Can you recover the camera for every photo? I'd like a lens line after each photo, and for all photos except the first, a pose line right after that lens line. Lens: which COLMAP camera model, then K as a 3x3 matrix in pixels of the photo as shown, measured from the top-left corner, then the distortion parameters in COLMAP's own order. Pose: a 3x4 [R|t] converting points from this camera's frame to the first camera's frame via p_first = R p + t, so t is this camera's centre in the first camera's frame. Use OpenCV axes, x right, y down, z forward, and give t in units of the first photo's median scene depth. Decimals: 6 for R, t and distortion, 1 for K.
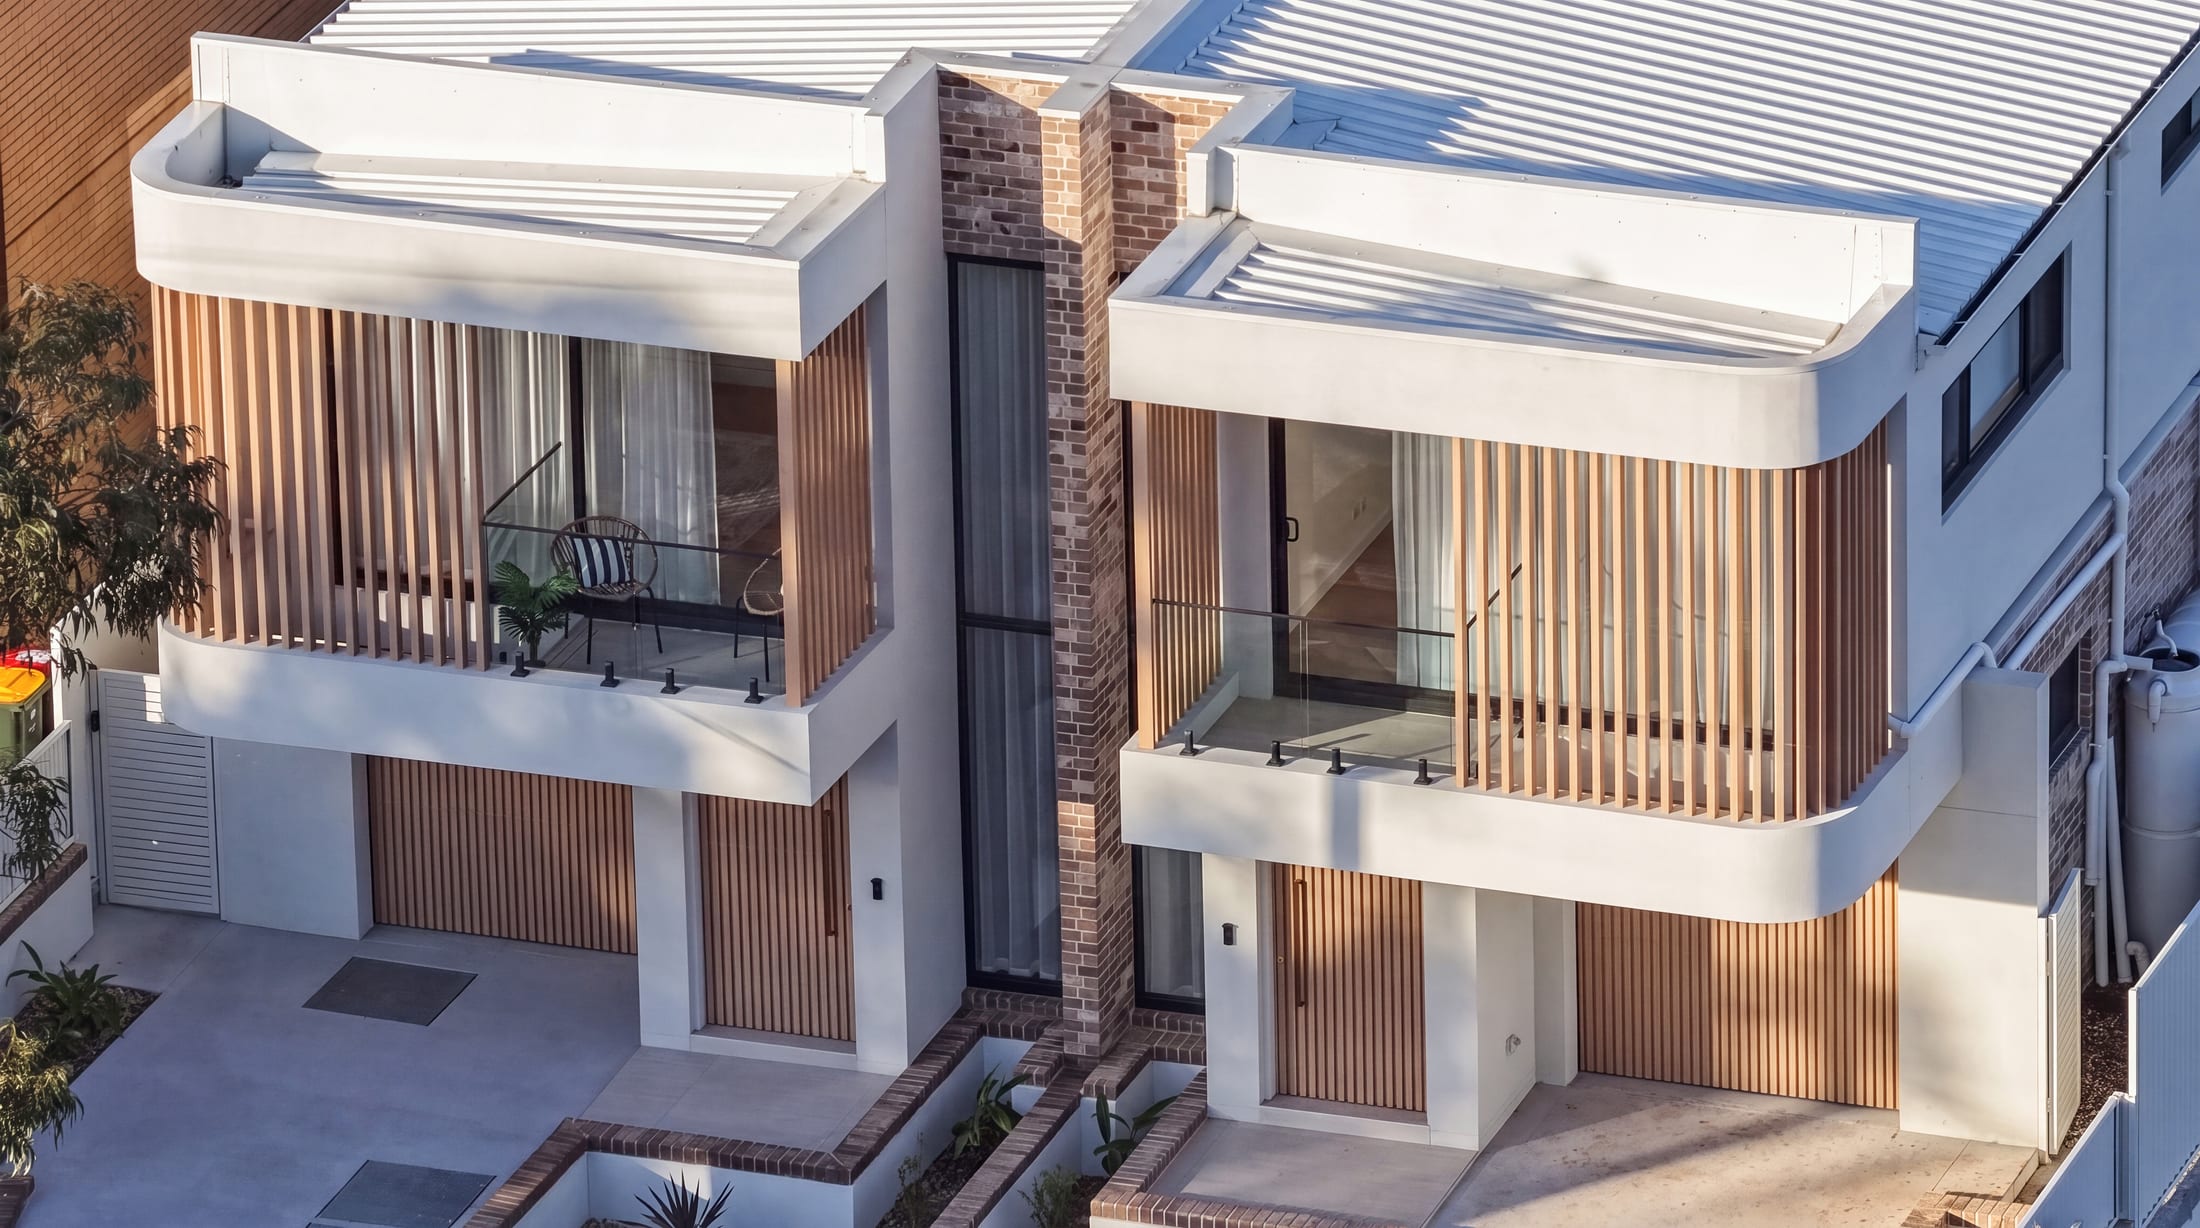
lens RADIAL K [[15340.7, 0, 1100.0], [0, 15340.7, 614.0], [0, 0, 1]] dist [-0.270367, -58.346104]
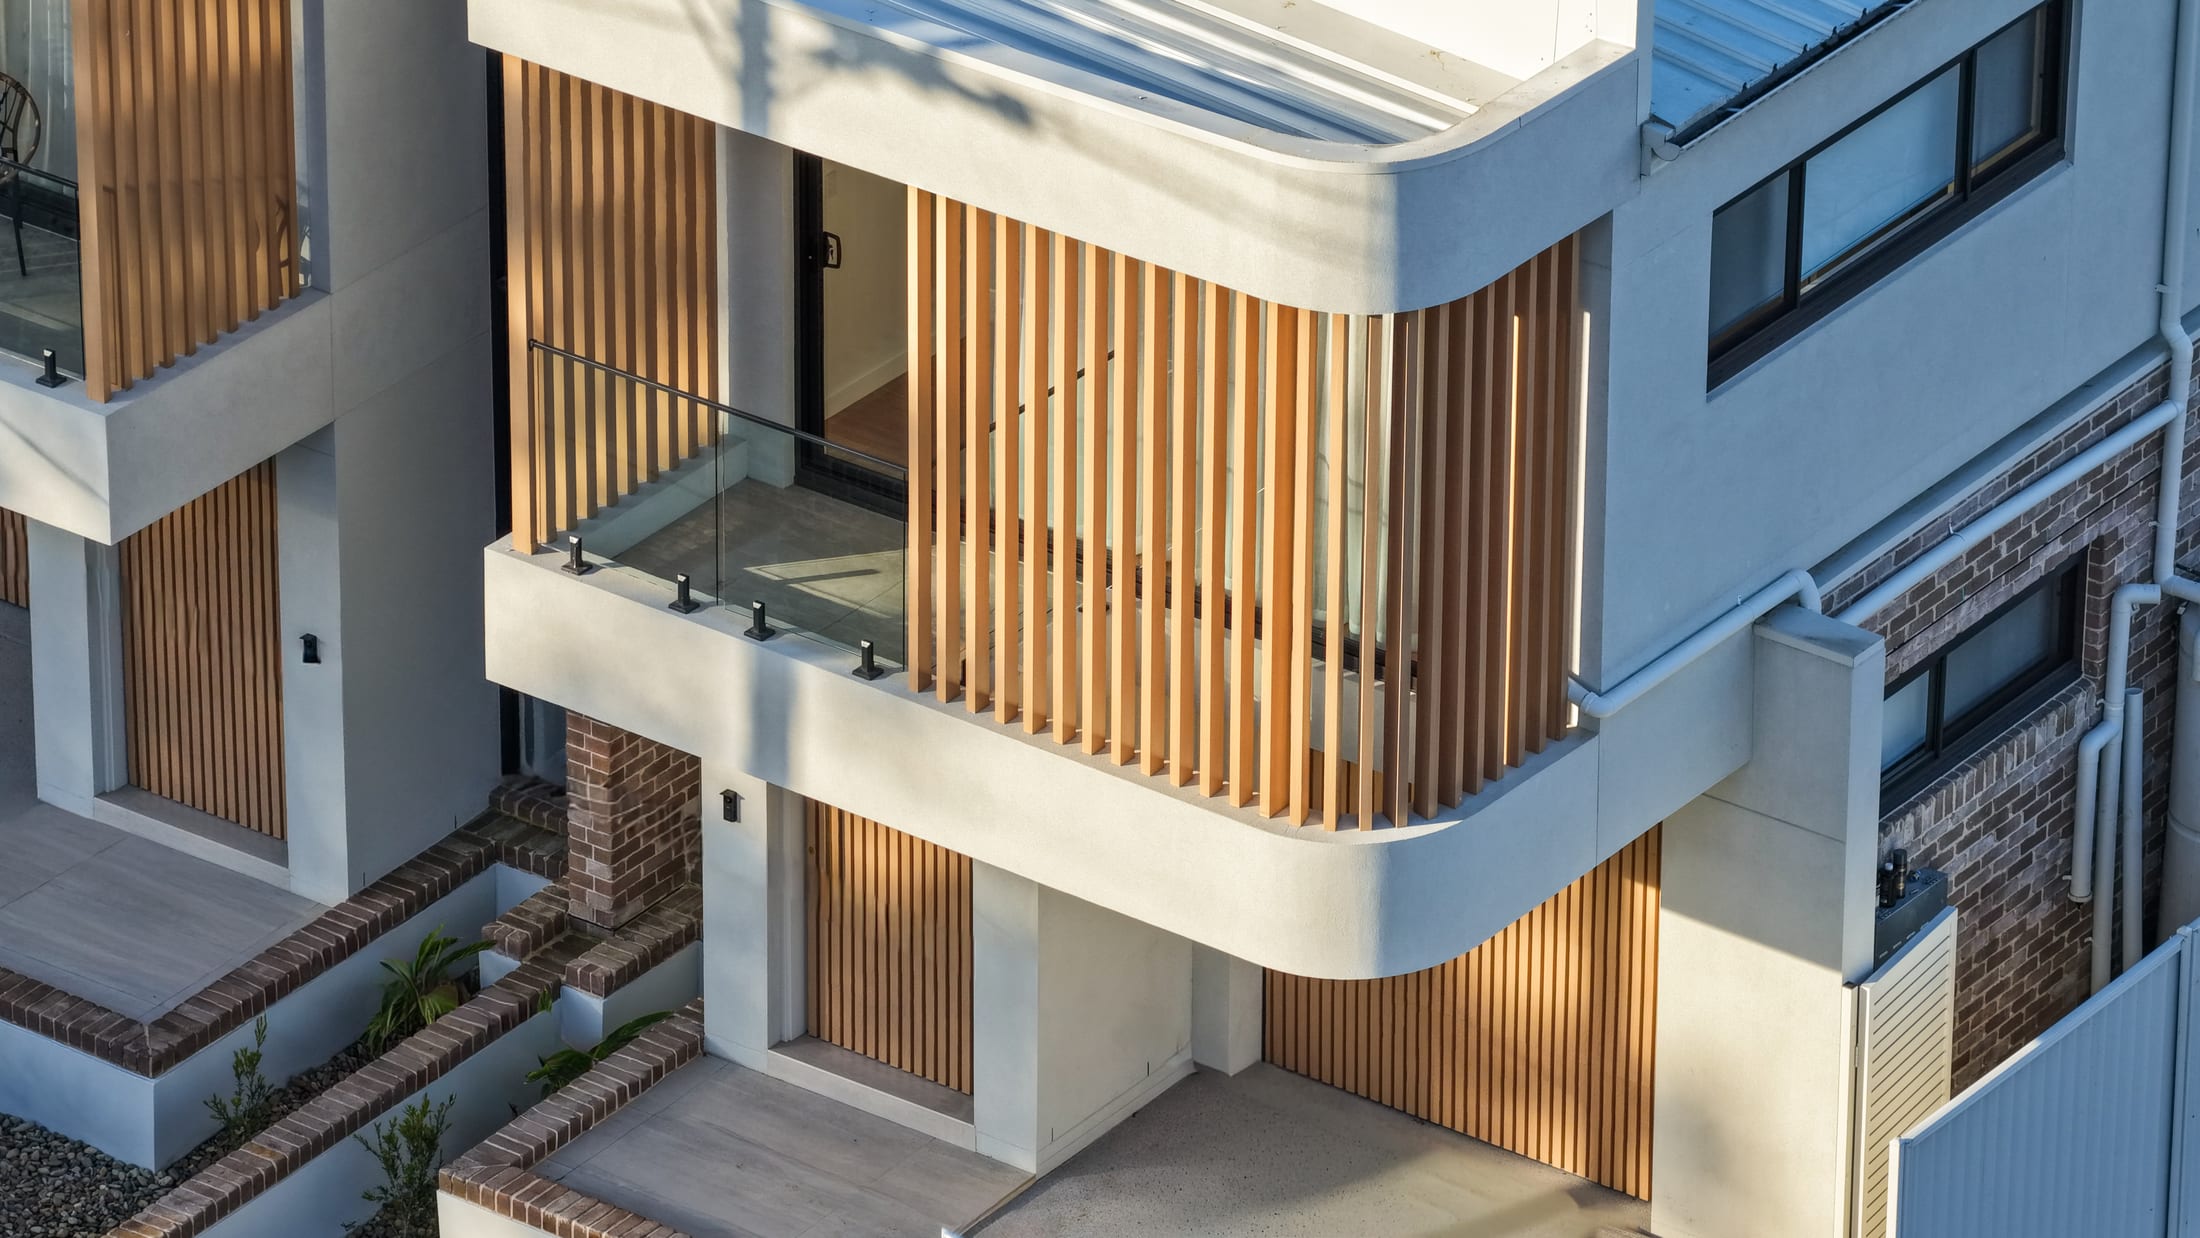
lens RADIAL K [[11847.9, 0, 1100.0], [0, 11847.9, 619.0], [0, 0, 1]] dist [0.393054, 2.308955]
pose [[0.960368, 0.154014, -0.232322, 0.147096], [-0.129521, 0.984611, 0.117322, -0.052131], [0.246816, -0.082582, 0.965537, 0.491478]]
